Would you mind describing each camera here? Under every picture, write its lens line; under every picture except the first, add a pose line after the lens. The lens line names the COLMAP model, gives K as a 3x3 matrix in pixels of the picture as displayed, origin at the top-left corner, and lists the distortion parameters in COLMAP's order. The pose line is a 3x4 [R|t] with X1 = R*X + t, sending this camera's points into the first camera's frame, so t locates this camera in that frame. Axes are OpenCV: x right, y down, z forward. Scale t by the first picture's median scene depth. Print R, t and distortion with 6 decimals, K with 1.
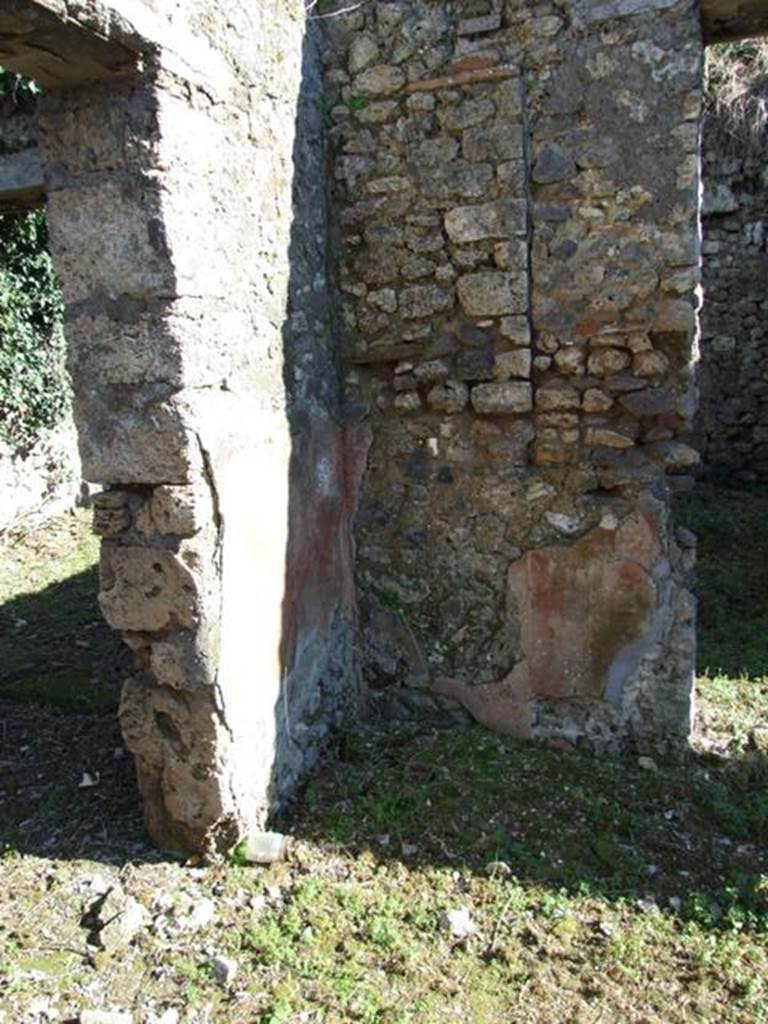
lens RADIAL K [[801.9, 0, 387.1], [0, 801.9, 512.0], [0, 0, 1]] dist [-0.056451, 0.052086]
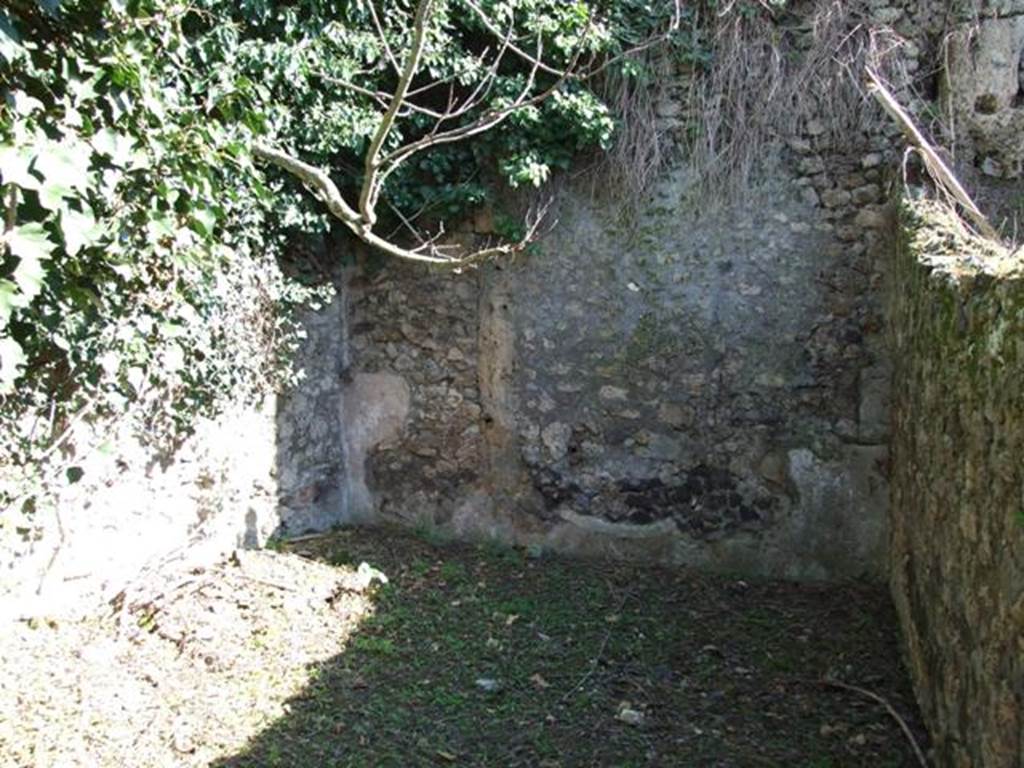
lens RADIAL K [[801.9, 0, 508.1], [0, 801.9, 374.8], [0, 0, 1]] dist [-0.056451, 0.052086]
pose [[0.998885, 0.039832, 0.025356, -0.536592], [-0.035645, 0.988298, -0.148311, -0.138700], [-0.030966, 0.147242, 0.988616, 0.972512]]
